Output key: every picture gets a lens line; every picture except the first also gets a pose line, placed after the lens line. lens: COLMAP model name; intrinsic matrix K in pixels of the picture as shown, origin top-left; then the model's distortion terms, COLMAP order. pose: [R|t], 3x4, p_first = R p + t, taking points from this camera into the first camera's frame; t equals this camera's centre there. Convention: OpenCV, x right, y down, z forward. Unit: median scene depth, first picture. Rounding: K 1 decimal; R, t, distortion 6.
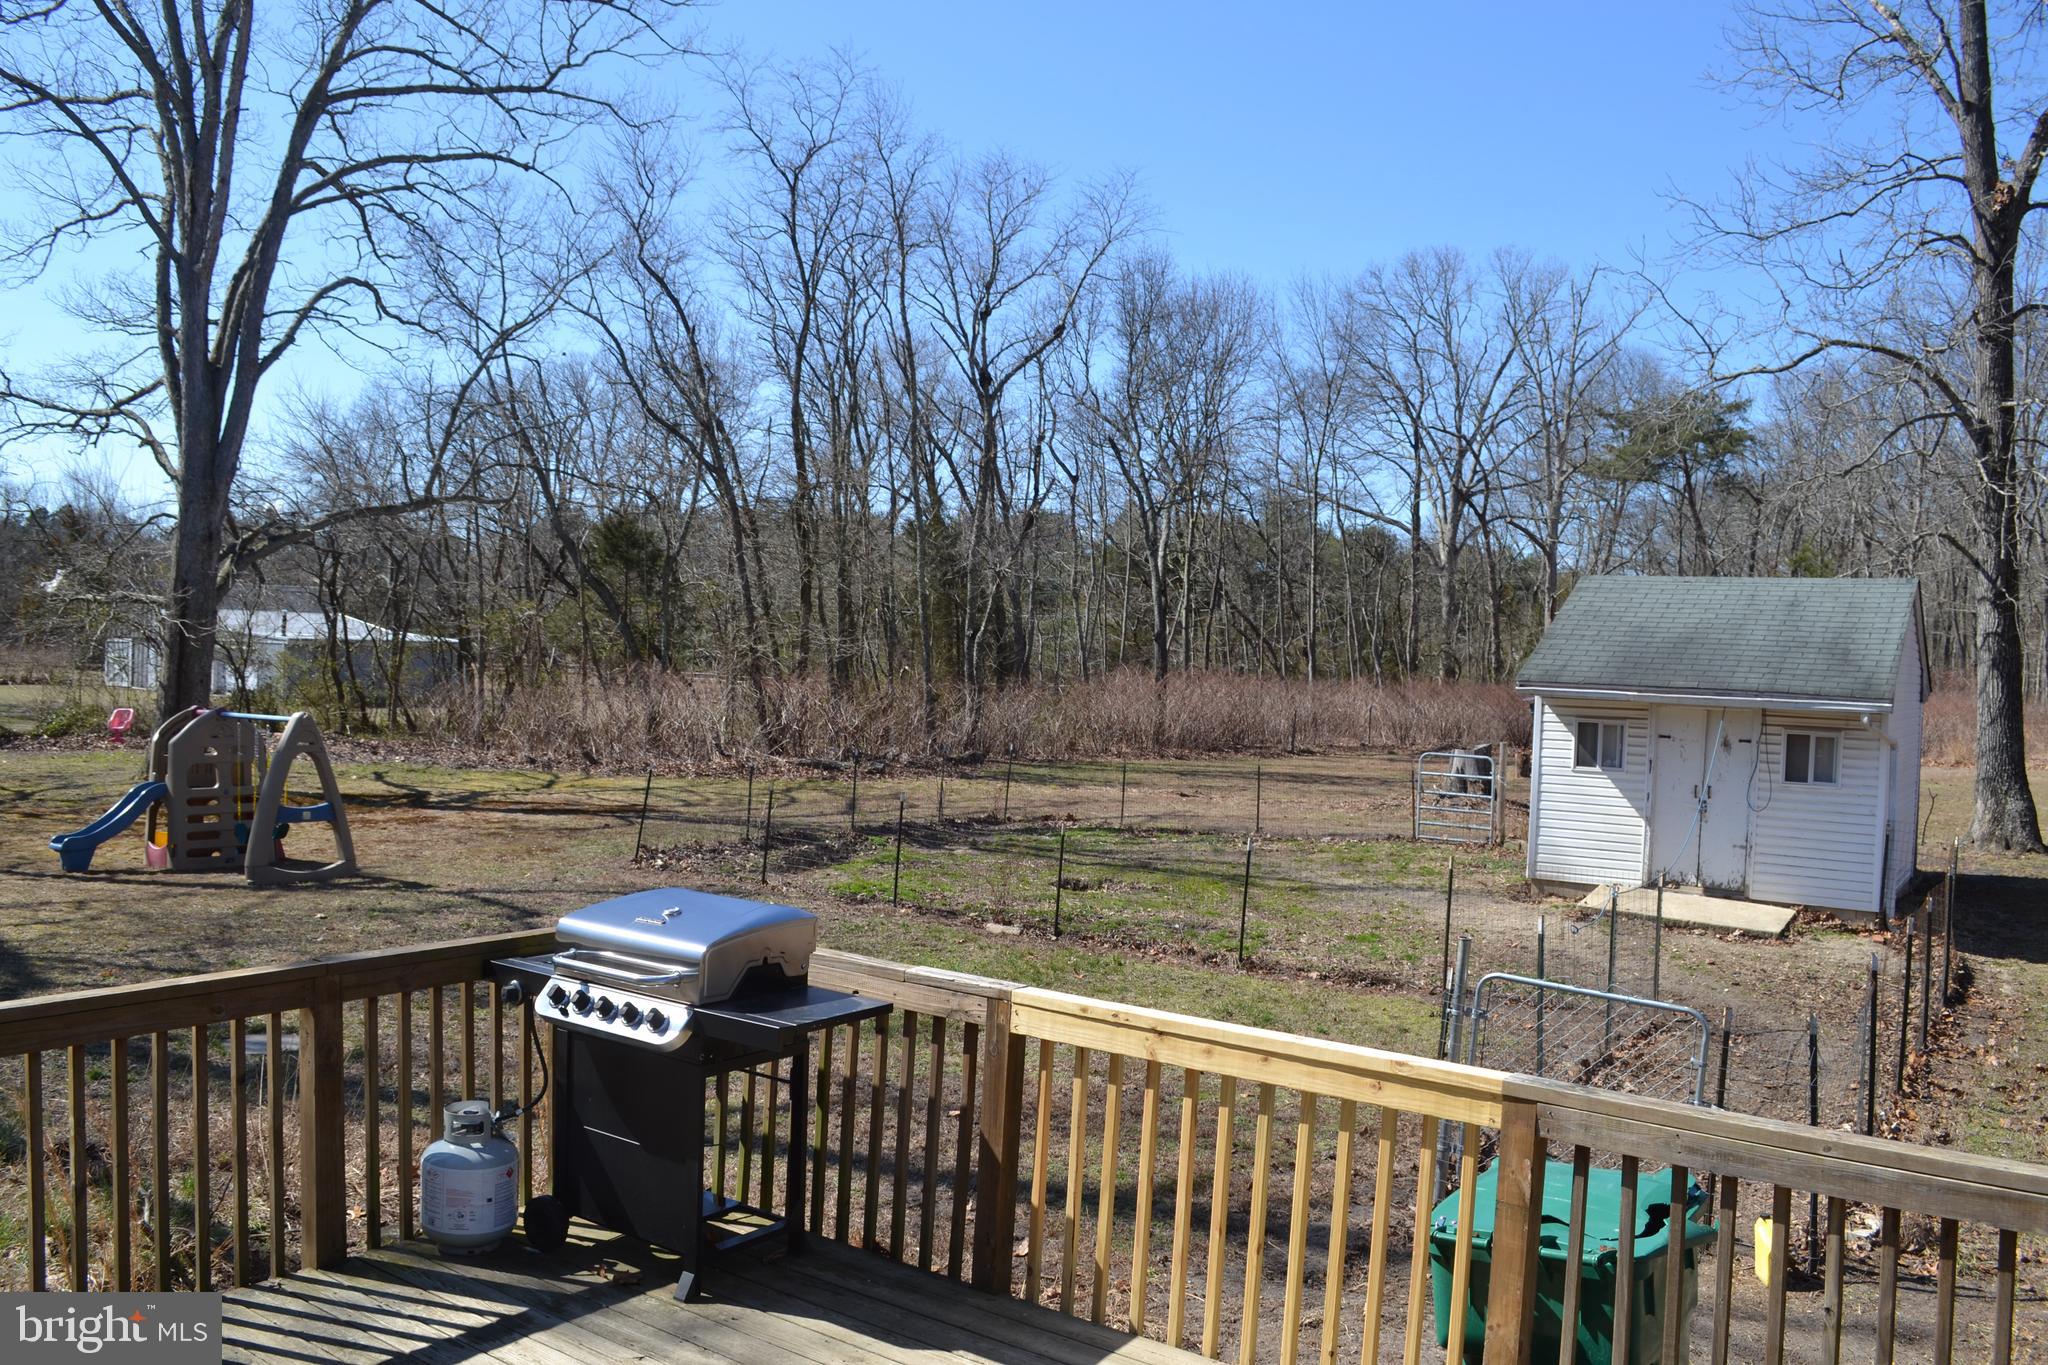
lens RADIAL K [[1640.4, 0, 1015.0], [0, 1640.4, 685.0], [0, 0, 1]] dist [-0.088142, 0.019109]
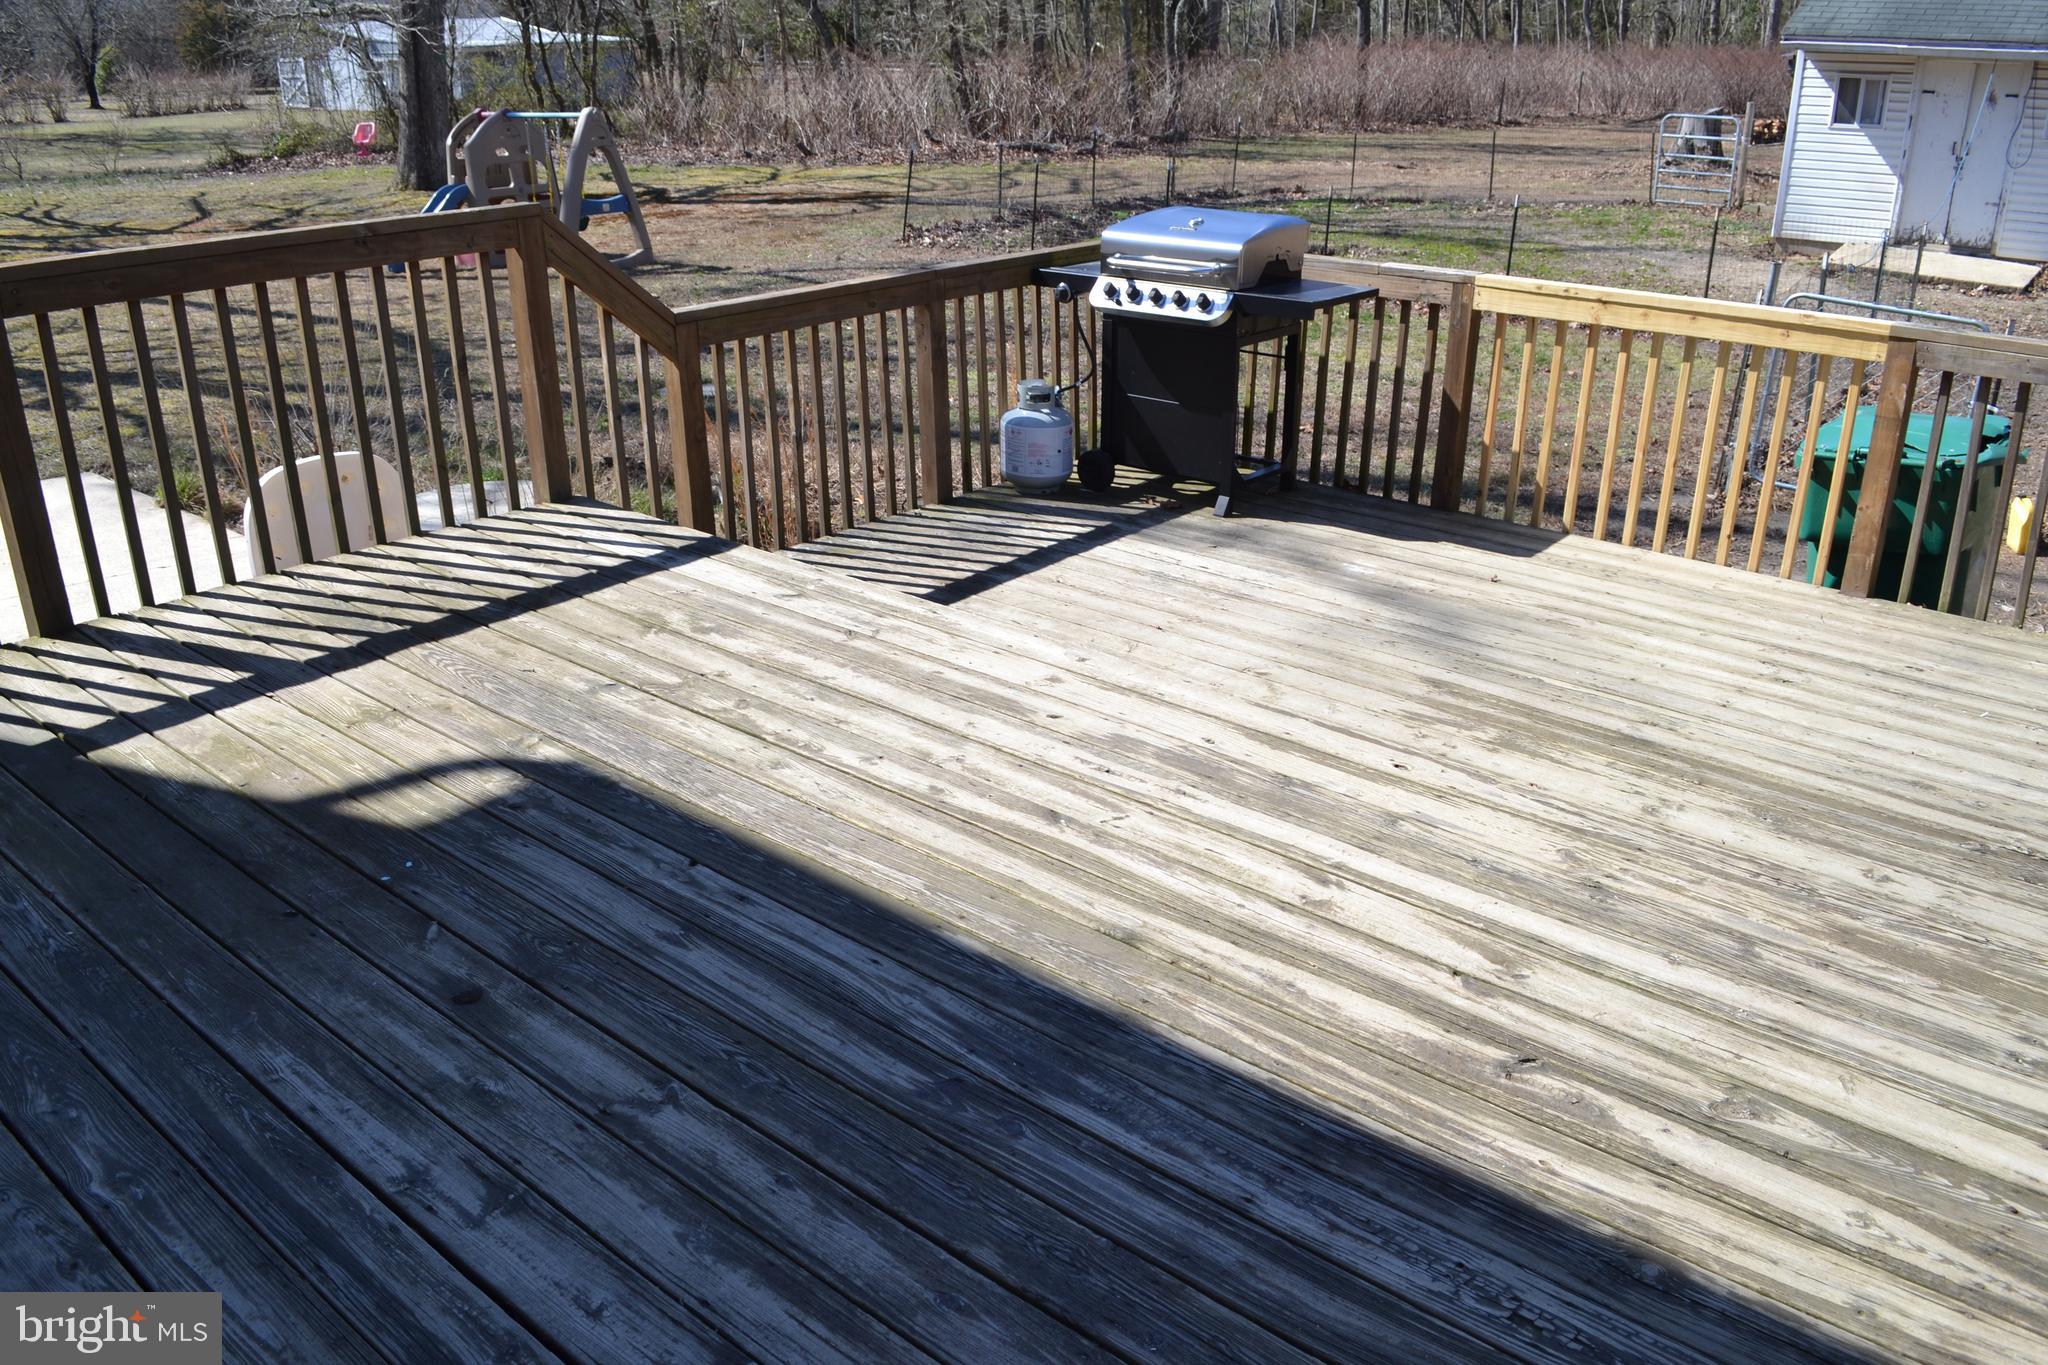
lens RADIAL K [[1640.4, 0, 1013.8], [0, 1640.4, 689.1], [0, 0, 1]] dist [-0.088142, 0.019109]
pose [[0.995106, -0.004024, -0.098734, -0.066721], [0.039161, 0.933419, 0.356644, 0.006601], [0.090725, -0.358765, 0.929008, -0.089981]]
